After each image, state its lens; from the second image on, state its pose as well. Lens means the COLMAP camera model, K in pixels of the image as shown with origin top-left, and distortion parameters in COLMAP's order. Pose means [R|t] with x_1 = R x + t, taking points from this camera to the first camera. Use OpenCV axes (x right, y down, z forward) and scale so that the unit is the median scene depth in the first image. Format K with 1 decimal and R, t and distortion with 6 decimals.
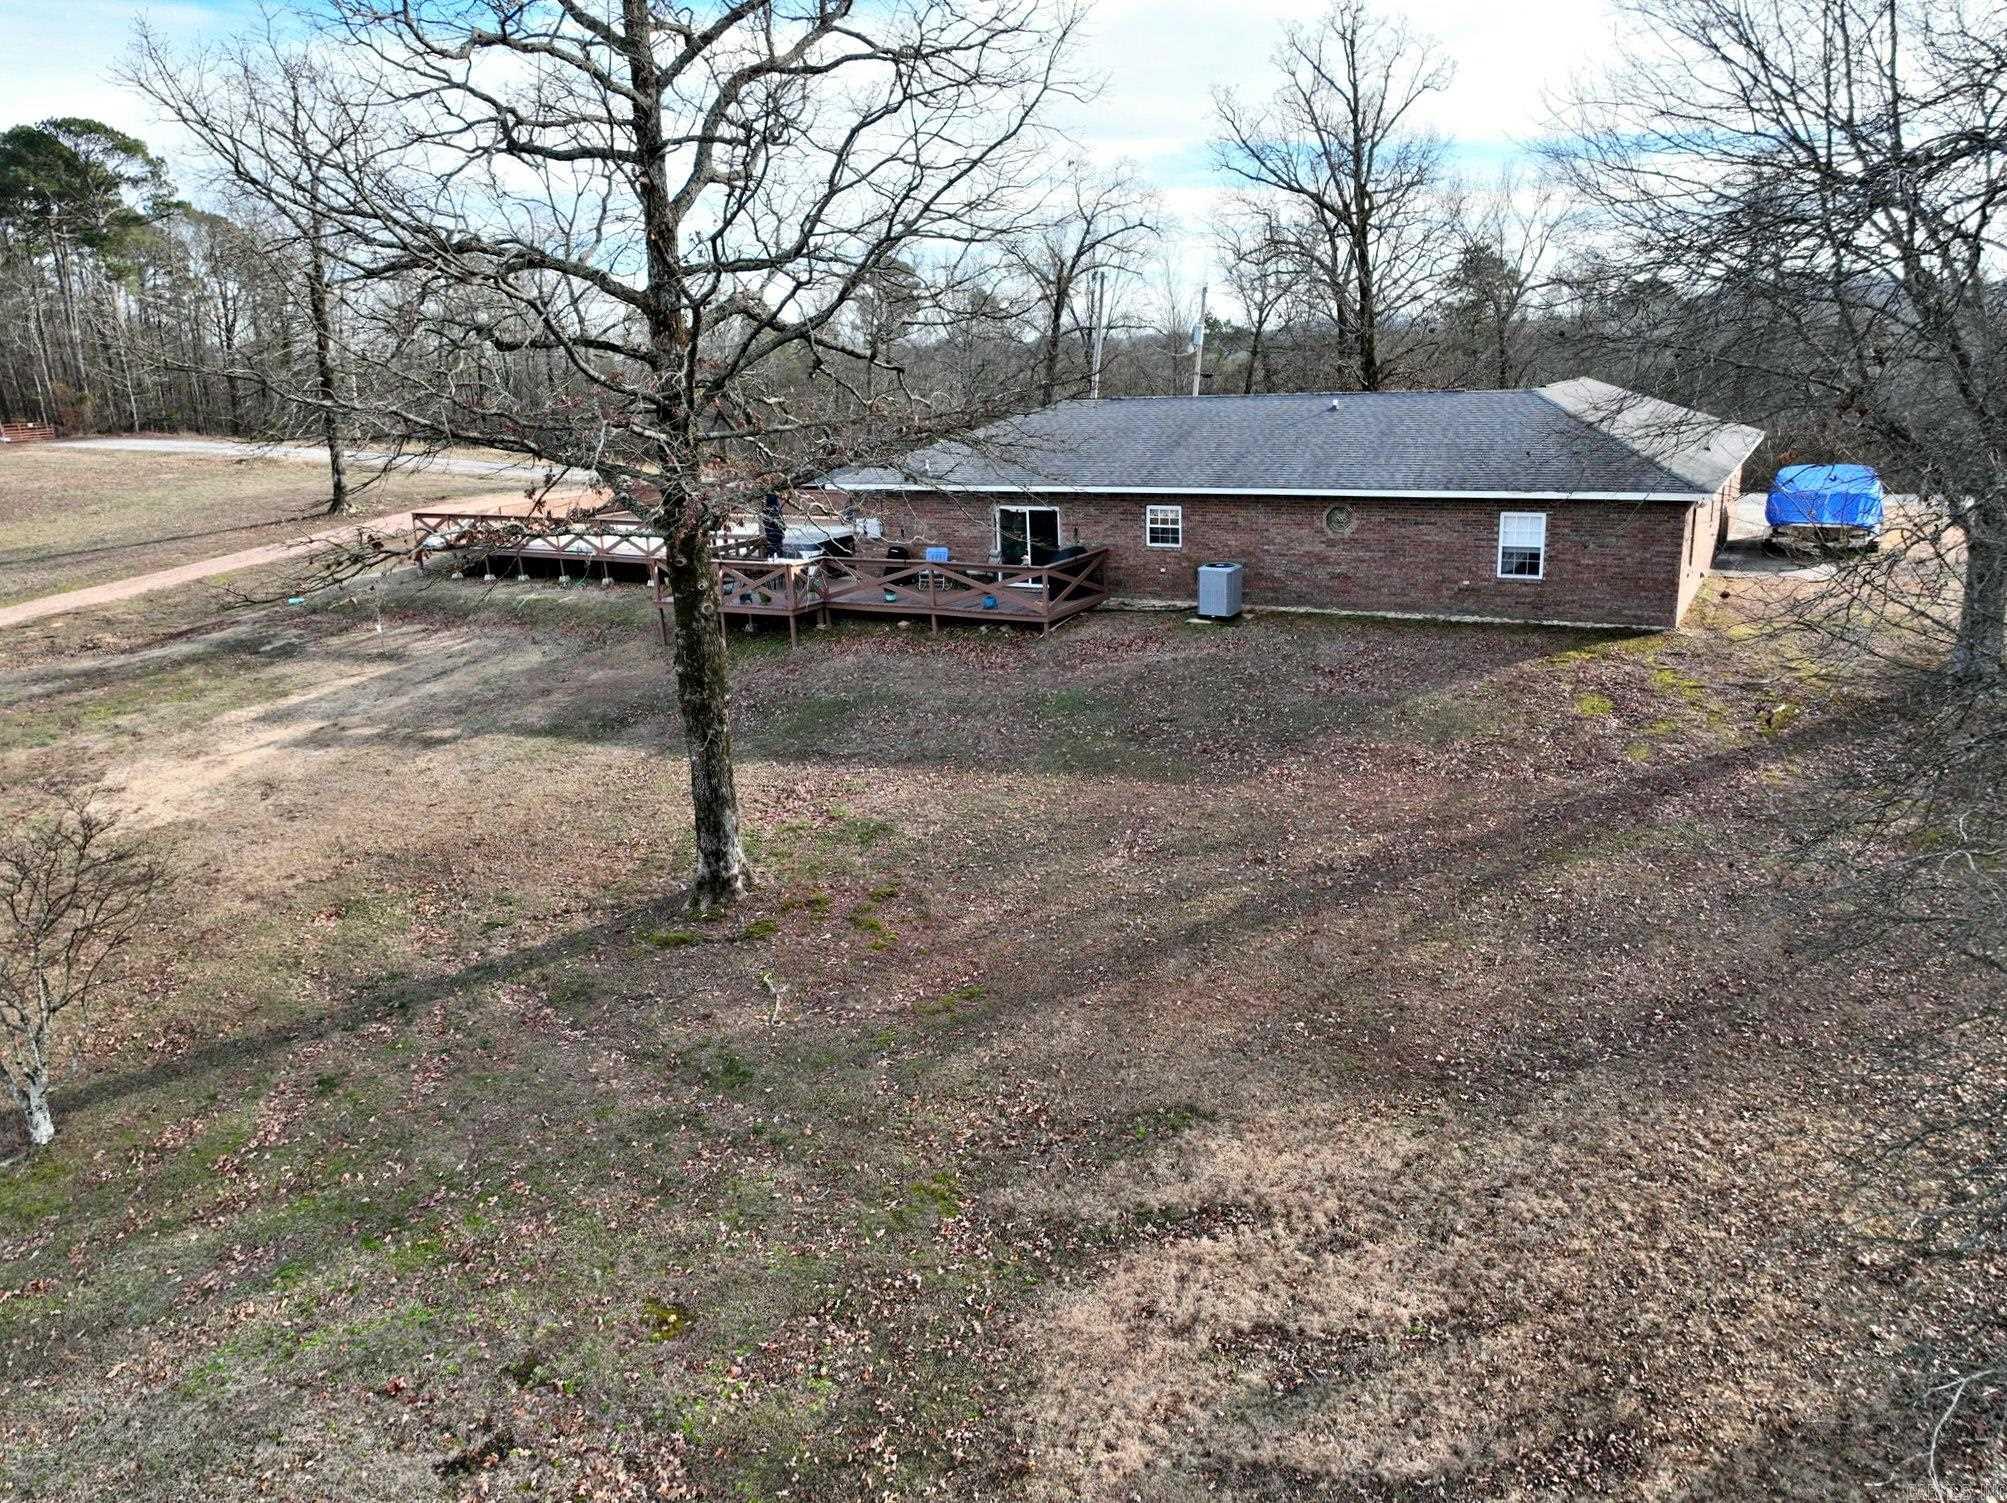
lens RADIAL K [[1433.0, 0, 1013.6], [0, 1433.0, 756.8], [0, 0, 1]] dist [0.006038, 0.004574]
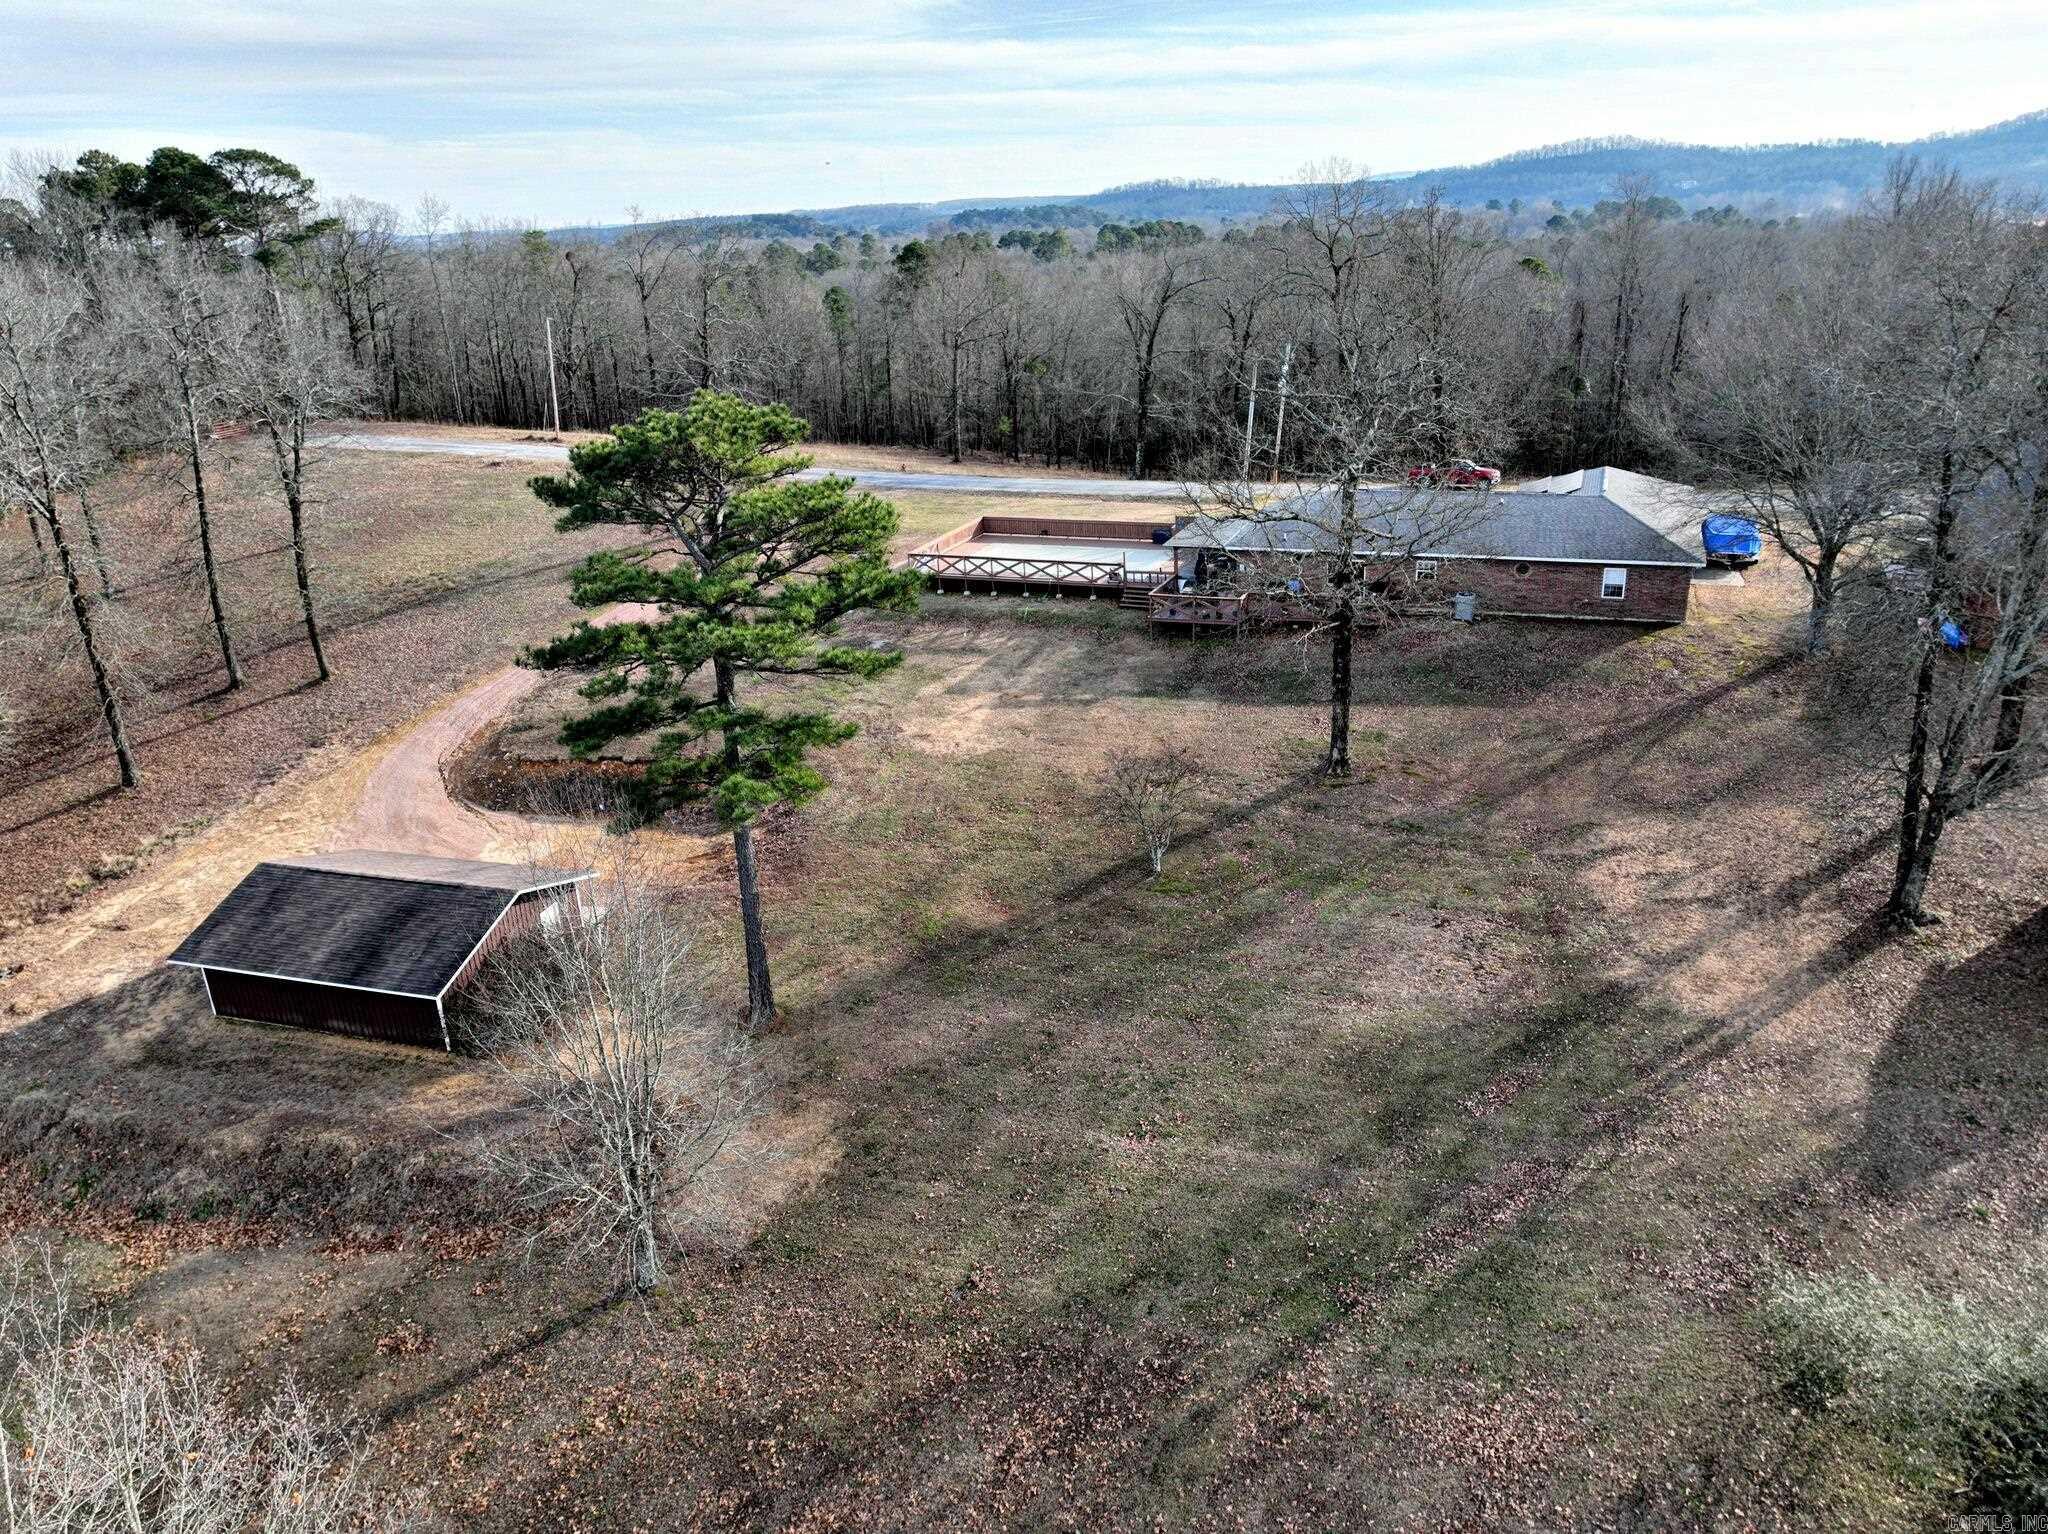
lens RADIAL K [[1462.3, 0, 1016.1], [0, 1462.3, 760.4], [0, 0, 1]] dist [0.006038, 0.004574]
pose [[0.989880, -0.060234, 0.128487, -1.067322], [0.048785, 0.994704, 0.090469, -0.164029], [-0.133256, -0.083285, 0.987576, -1.367430]]
